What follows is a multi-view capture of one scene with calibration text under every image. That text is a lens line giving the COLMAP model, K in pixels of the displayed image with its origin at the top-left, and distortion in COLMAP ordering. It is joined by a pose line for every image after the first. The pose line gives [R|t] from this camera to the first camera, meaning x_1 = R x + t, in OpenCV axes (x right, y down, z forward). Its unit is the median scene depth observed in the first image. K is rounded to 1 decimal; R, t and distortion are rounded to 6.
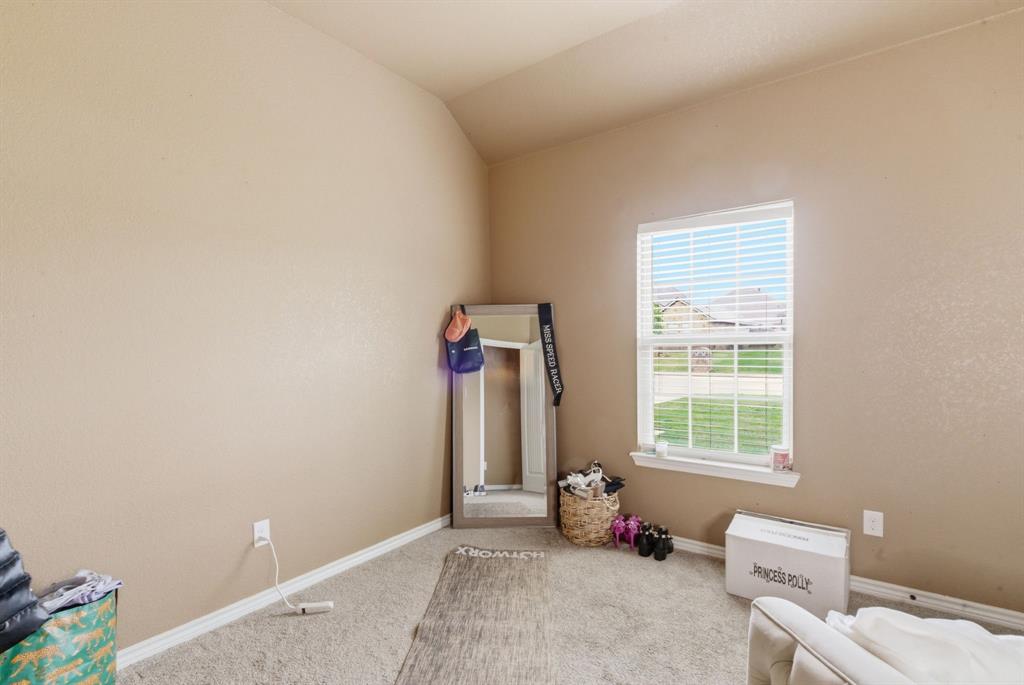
lens RADIAL K [[474.4, 0, 506.5], [0, 474.4, 355.9], [0, 0, 1]] dist [0.002830, -0.000100]
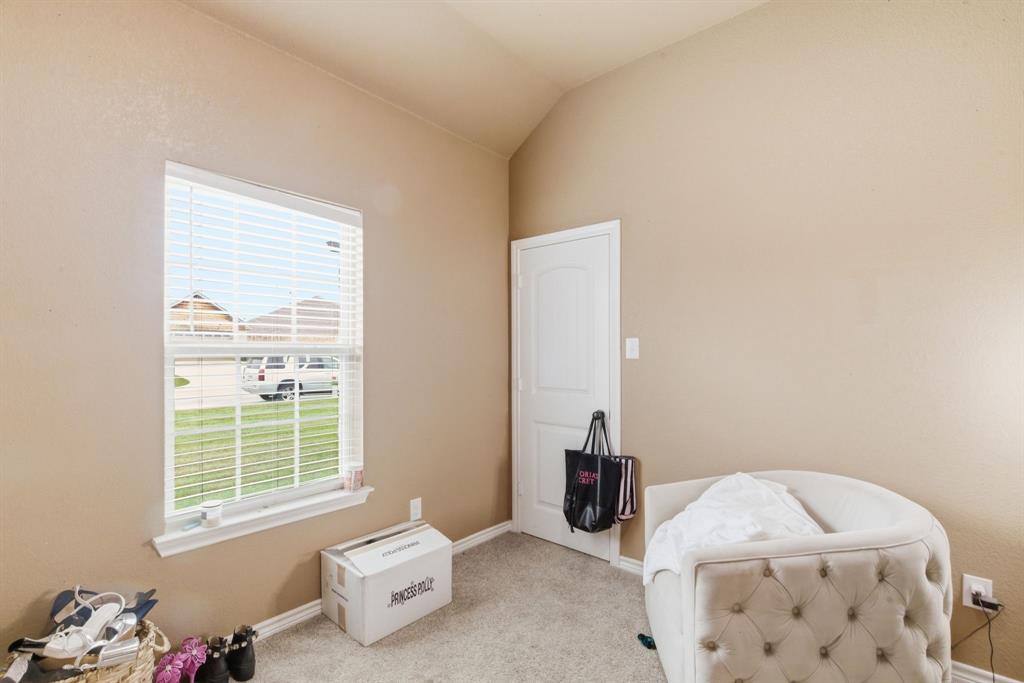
lens RADIAL K [[469.8, 0, 510.4], [0, 469.8, 345.6], [0, 0, 1]] dist [0.003602, 0.000112]
pose [[0.069192, 0.027575, 0.997222, -0.351750], [0.009476, 0.999555, -0.028297, -0.016953], [-0.997558, 0.011408, 0.068900, 0.623077]]
